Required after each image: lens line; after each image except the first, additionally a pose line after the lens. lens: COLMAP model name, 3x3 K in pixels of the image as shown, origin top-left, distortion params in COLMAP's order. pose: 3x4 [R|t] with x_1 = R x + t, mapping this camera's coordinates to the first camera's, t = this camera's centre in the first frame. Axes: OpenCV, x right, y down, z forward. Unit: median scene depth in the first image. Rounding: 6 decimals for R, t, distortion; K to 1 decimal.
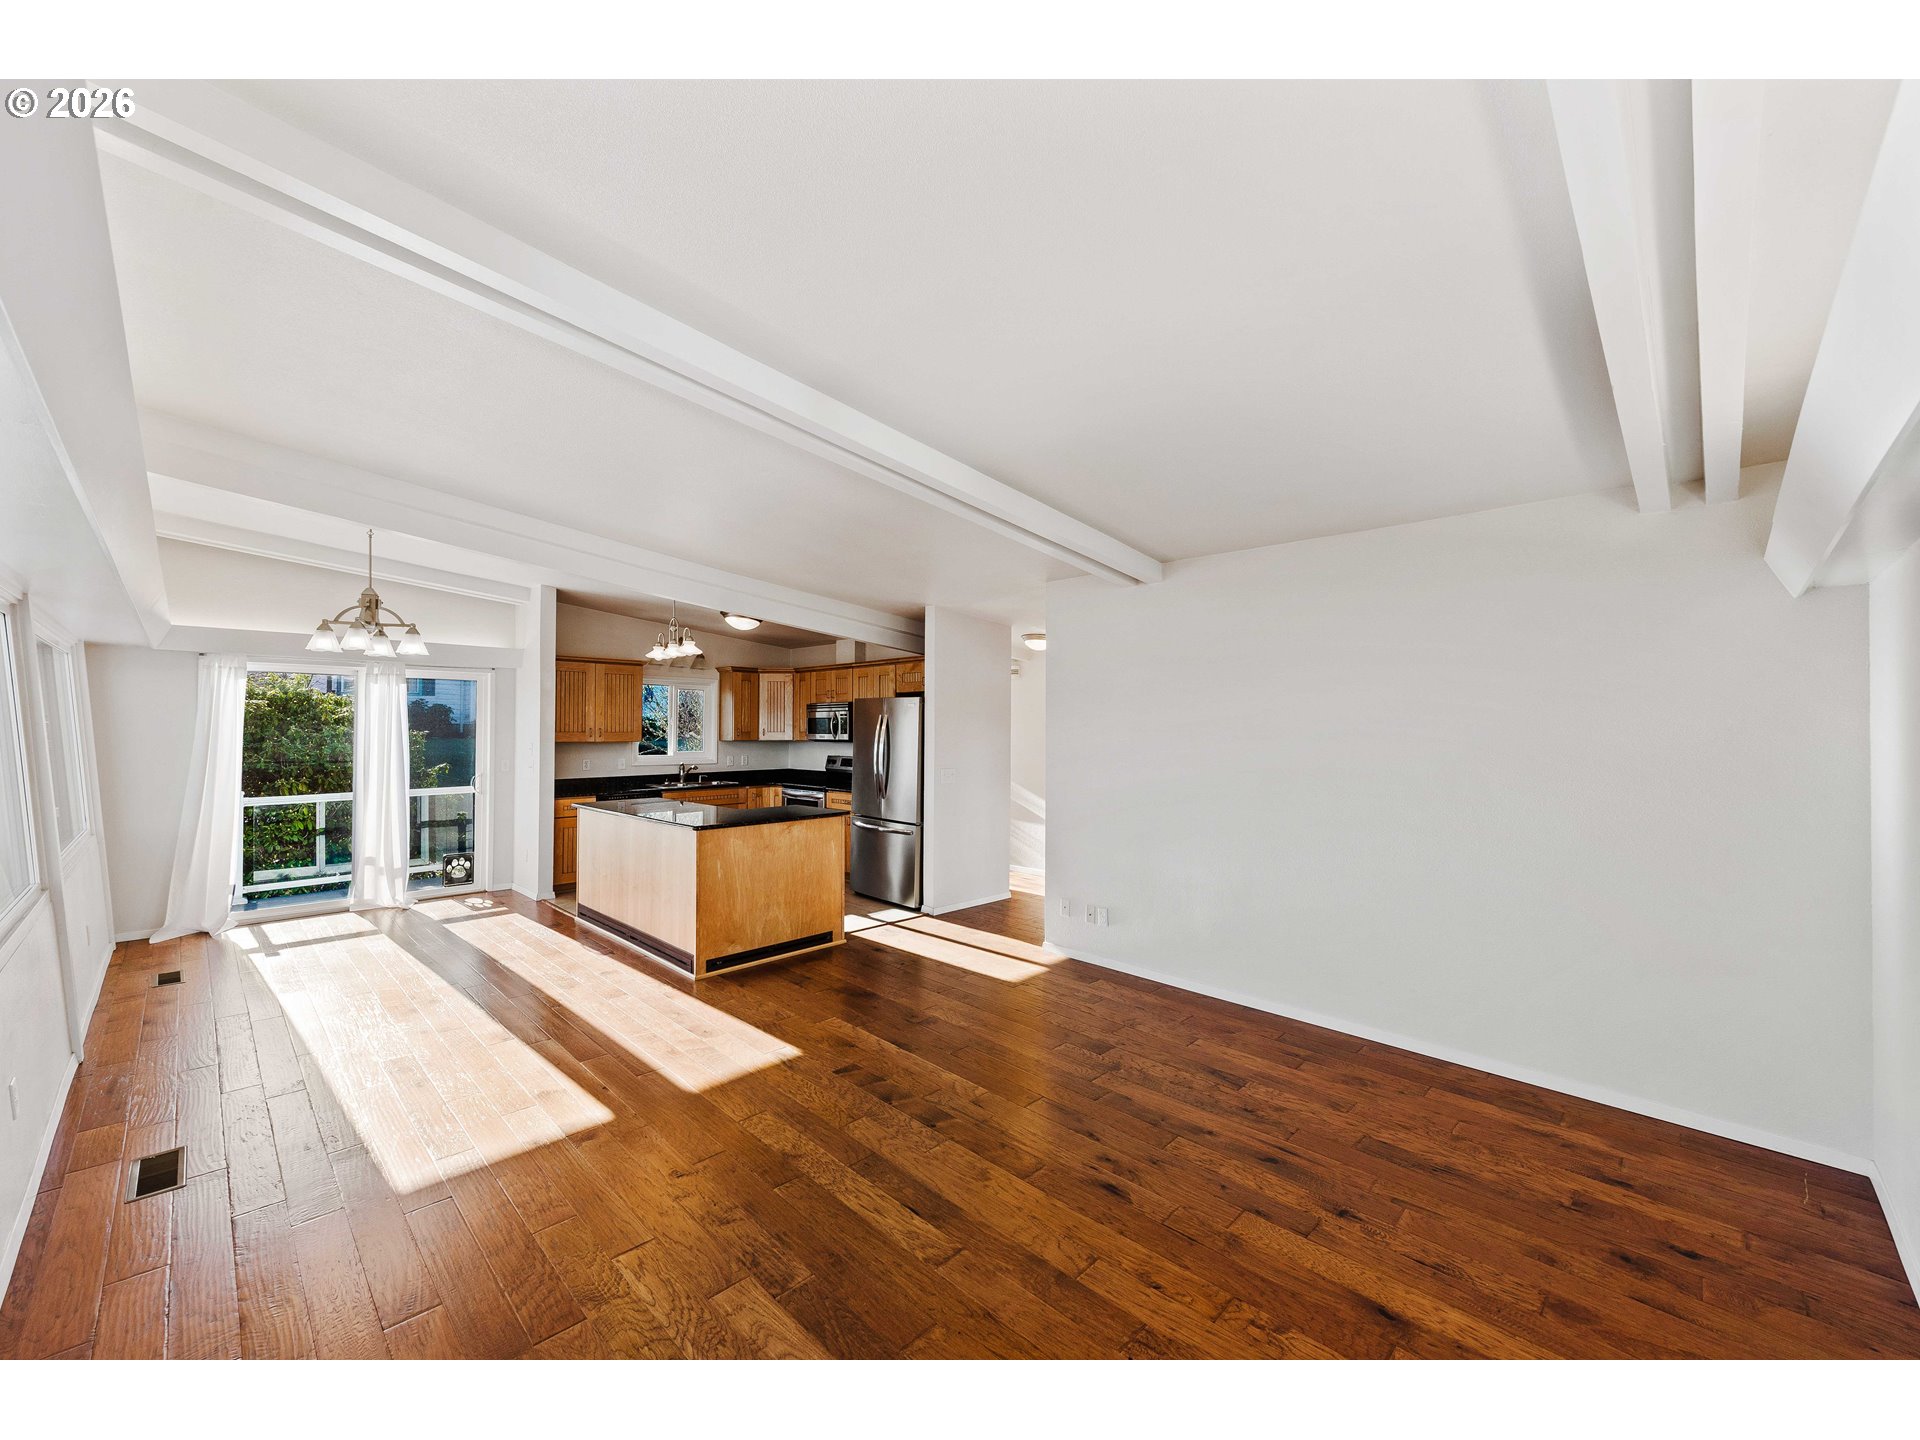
lens RADIAL K [[780.7, 0, 969.4], [0, 780.7, 718.3], [0, 0, 1]] dist [0.008469, -0.000947]
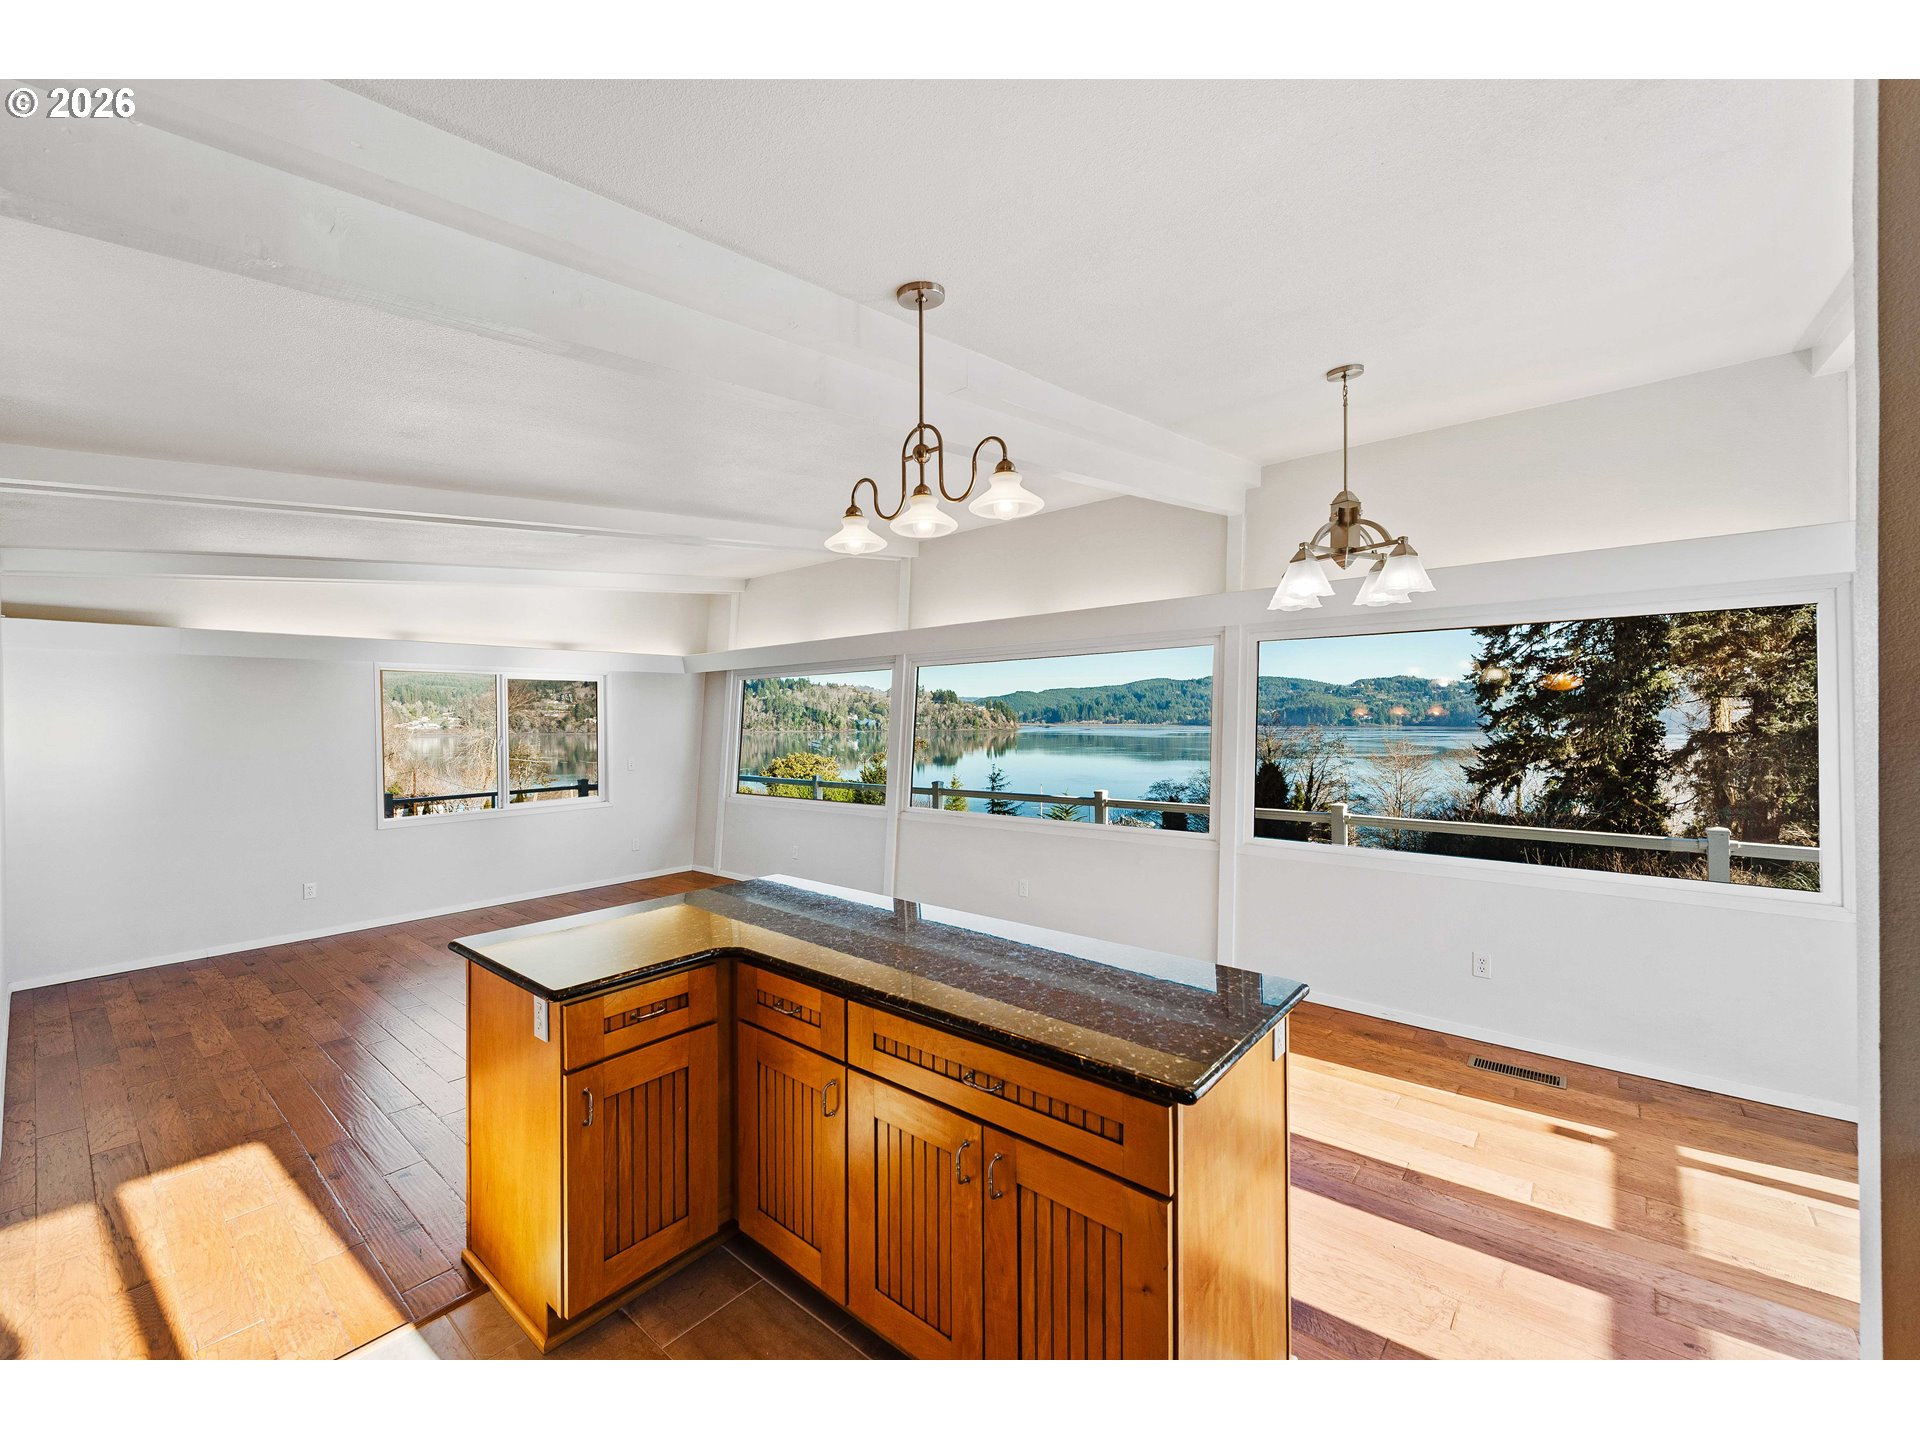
lens RADIAL K [[780.7, 0, 973.2], [0, 780.7, 719.0], [0, 0, 1]] dist [0.008469, -0.000947]
pose [[-0.994900, 0.011488, -0.100212, -0.628408], [0.012674, 0.999857, -0.011215, 0.025606], [0.100068, -0.012428, -0.994903, 2.370197]]
